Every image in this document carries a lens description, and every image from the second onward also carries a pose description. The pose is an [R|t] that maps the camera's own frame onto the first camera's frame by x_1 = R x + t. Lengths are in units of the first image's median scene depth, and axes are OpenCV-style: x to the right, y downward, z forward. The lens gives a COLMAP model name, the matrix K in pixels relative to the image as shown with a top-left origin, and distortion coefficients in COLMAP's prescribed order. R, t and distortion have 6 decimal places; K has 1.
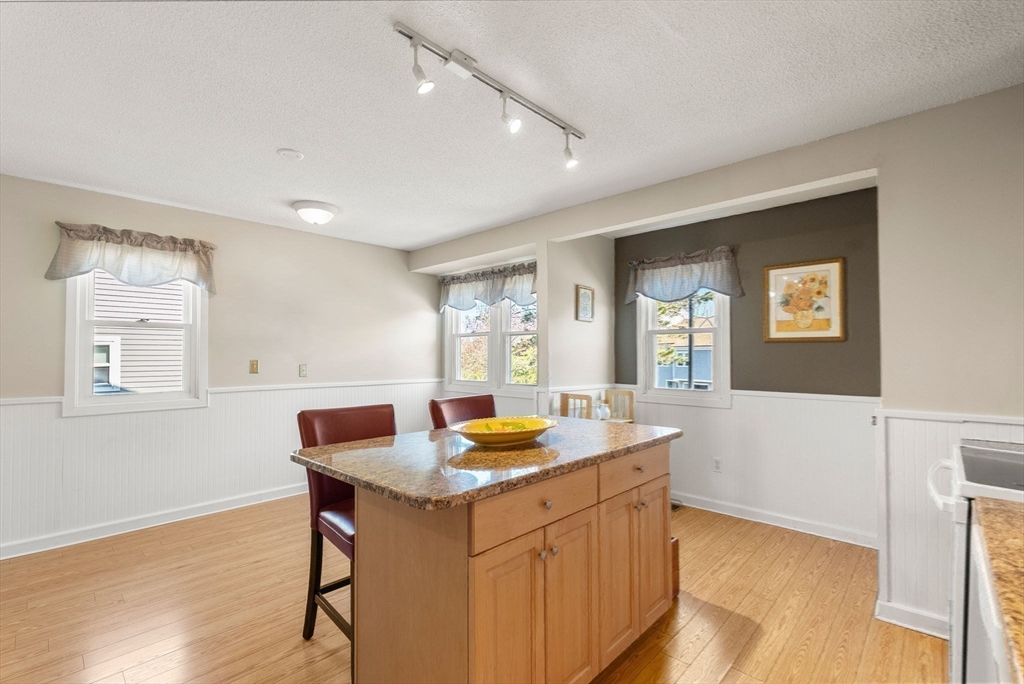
lens RADIAL K [[458.1, 0, 511.7], [0, 458.1, 347.2], [0, 0, 1]] dist [0.003192, 0.000230]
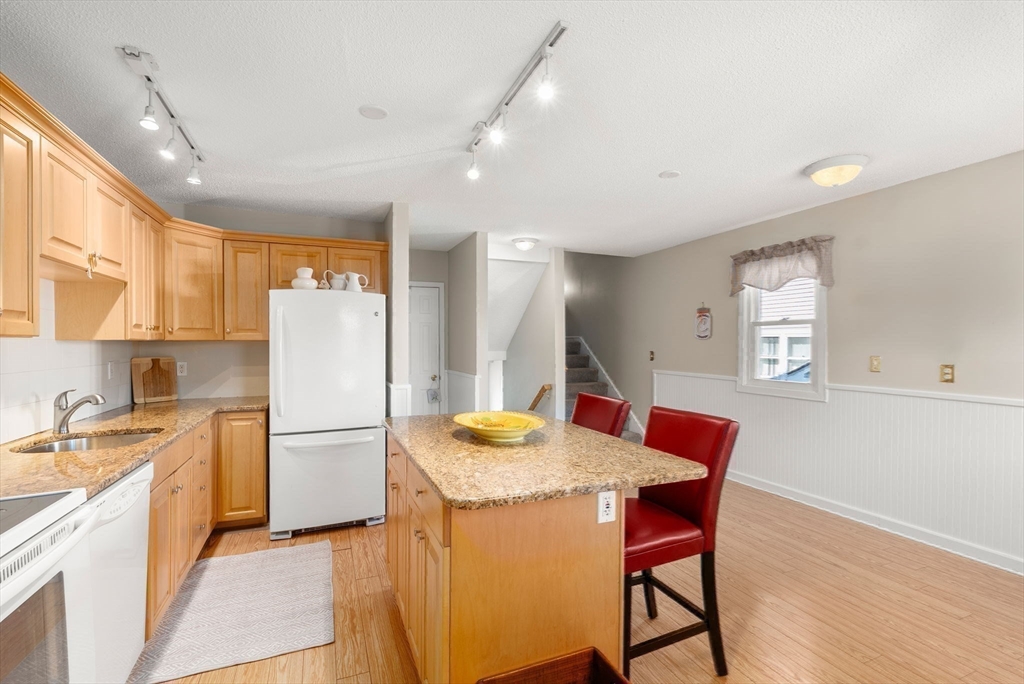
lens RADIAL K [[458.1, 0, 513.8], [0, 458.1, 344.5], [0, 0, 1]] dist [0.003192, 0.000230]
pose [[-0.407102, 0.002494, -0.913379, 0.555387], [0.016317, 0.999857, -0.004543, 0.000542], [0.913237, -0.016753, -0.407085, 0.864775]]
